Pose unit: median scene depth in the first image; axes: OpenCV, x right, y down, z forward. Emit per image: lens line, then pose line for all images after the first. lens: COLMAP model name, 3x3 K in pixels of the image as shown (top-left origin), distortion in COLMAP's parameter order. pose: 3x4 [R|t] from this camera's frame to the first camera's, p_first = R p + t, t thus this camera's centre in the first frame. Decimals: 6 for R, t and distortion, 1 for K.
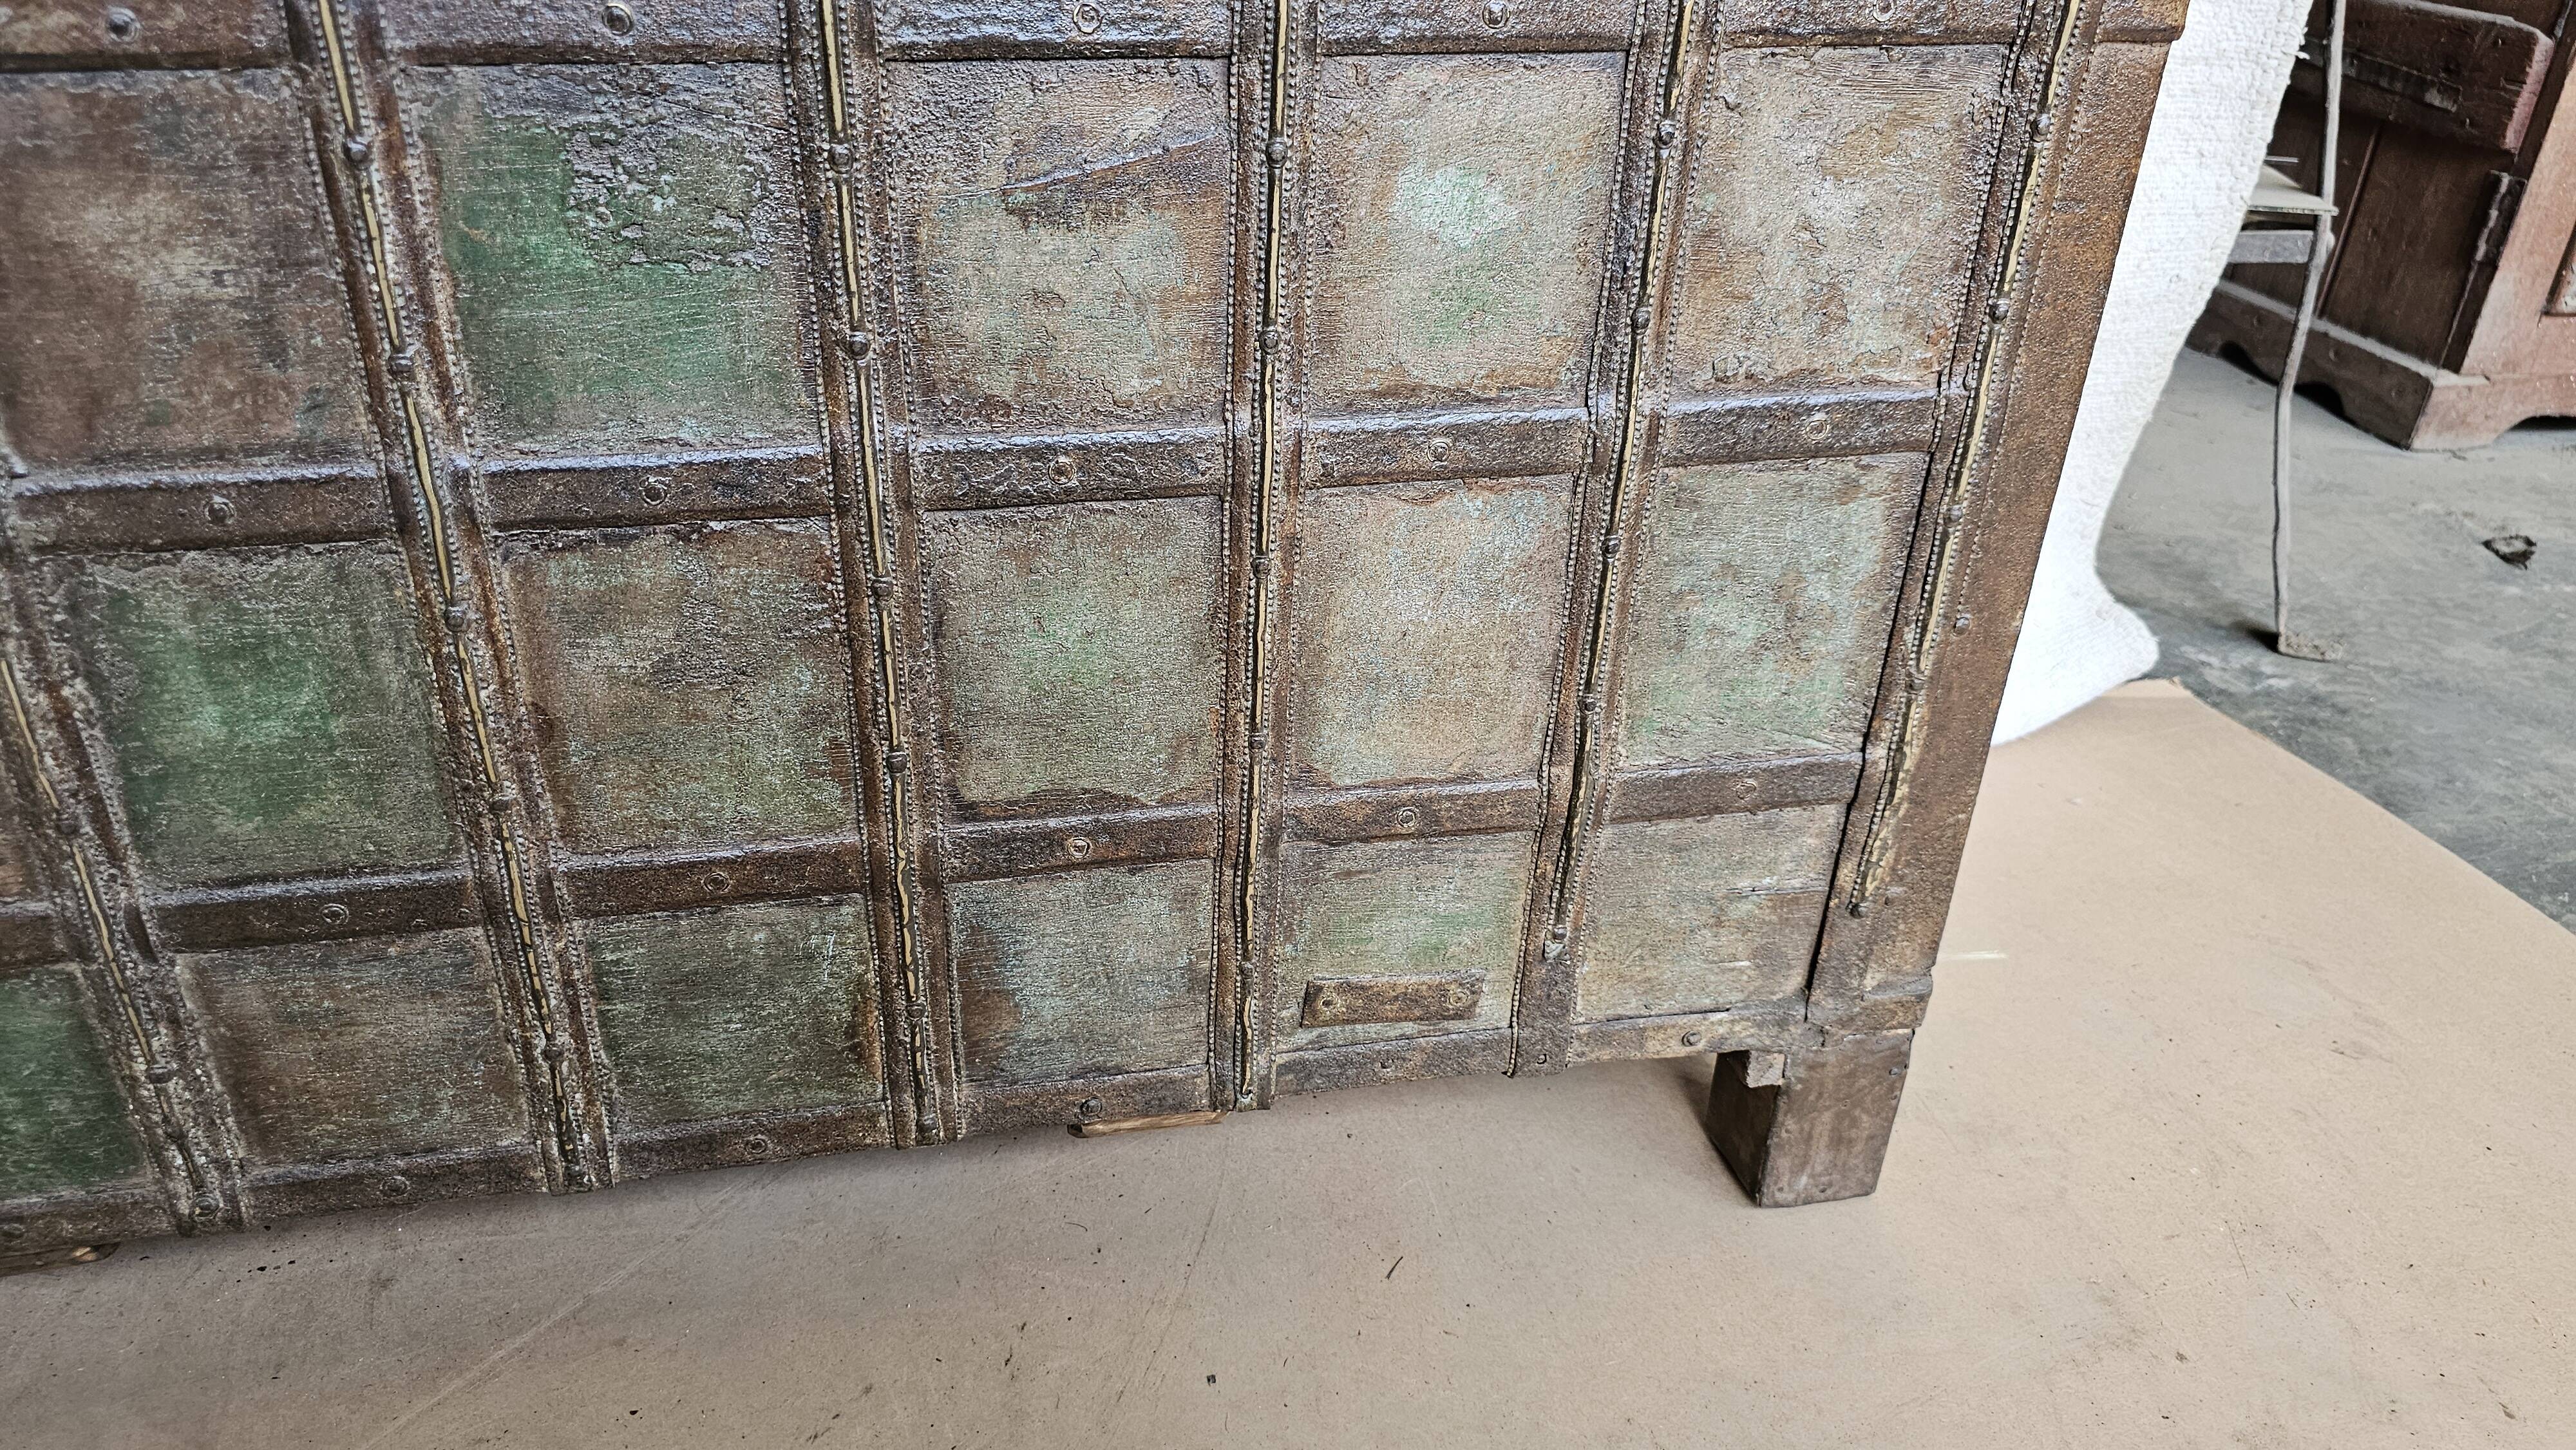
lens RADIAL K [[1738.5, 0, 1252.6], [0, 1738.5, 719.6], [0, 0, 1]] dist [0.051903, -0.061052]
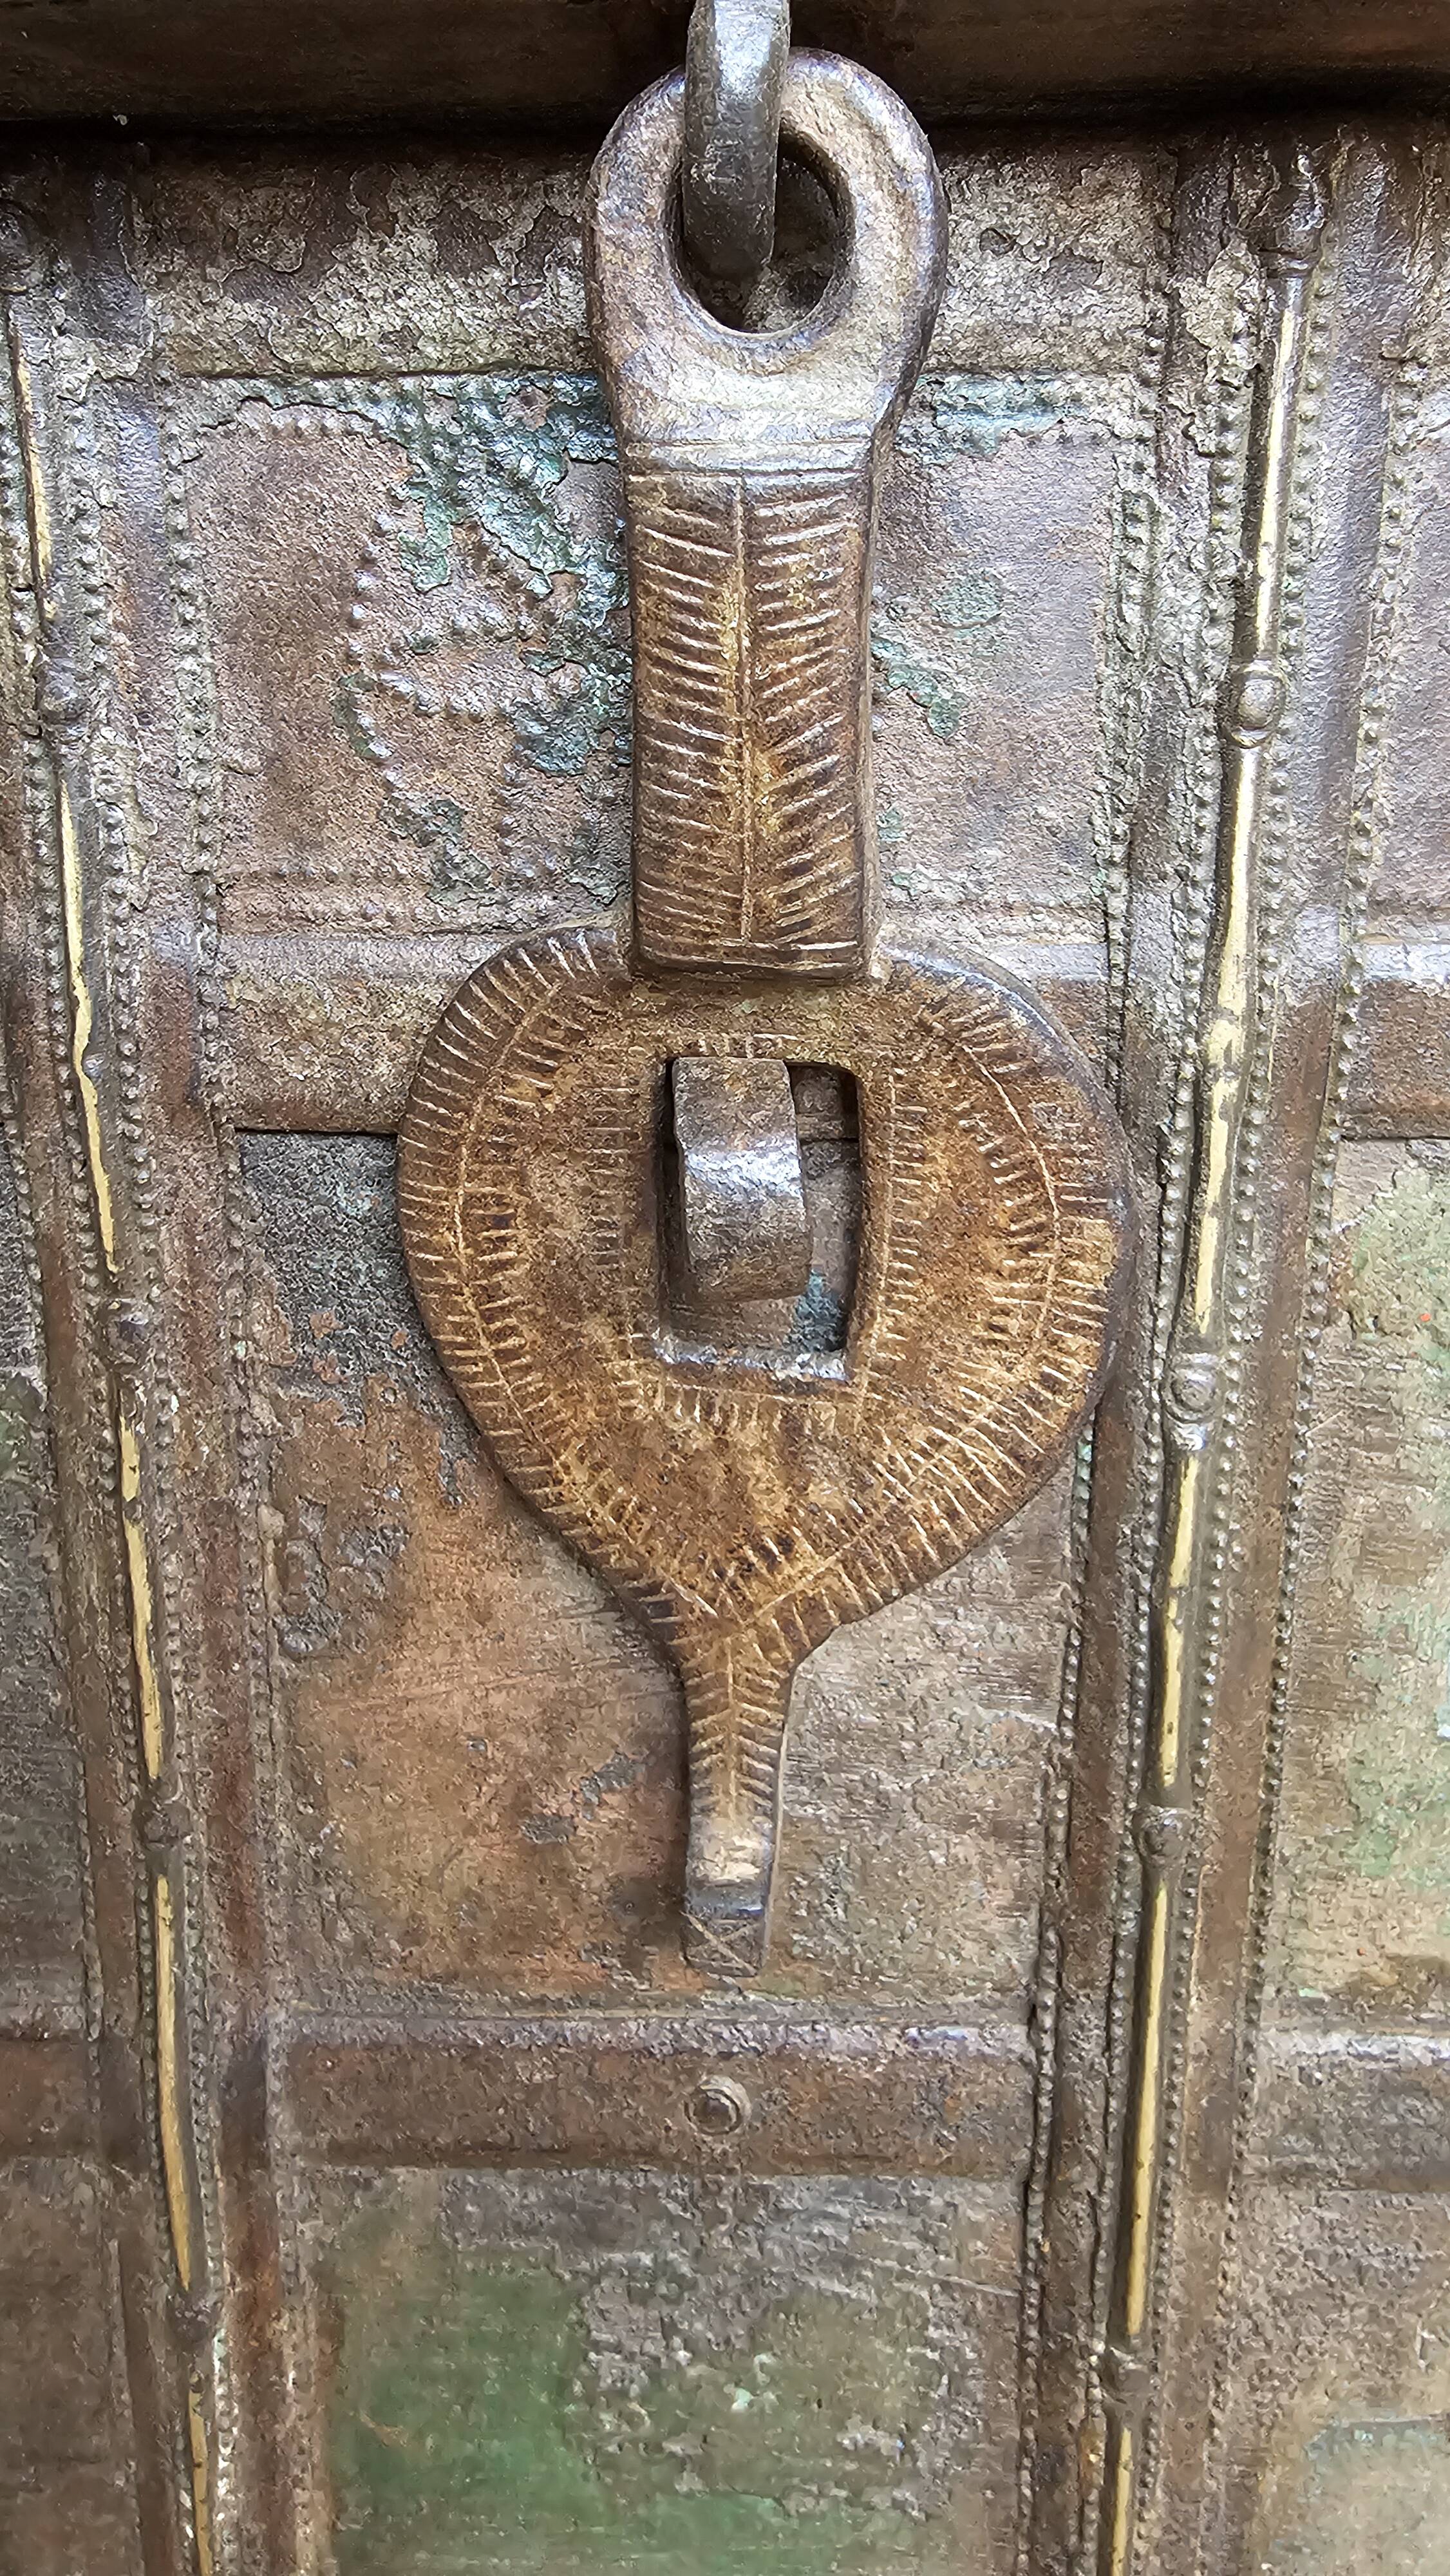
lens RADIAL K [[1792.6, 0, 759.3], [0, 1792.6, 1078.2], [0, 0, 1]] dist [0.003769, -0.004210]
pose [[0.970483, 0.037889, -0.238173, -0.196866], [-0.099738, 0.962225, -0.253328, -0.449531], [0.219578, 0.269606, 0.937602, 0.371227]]
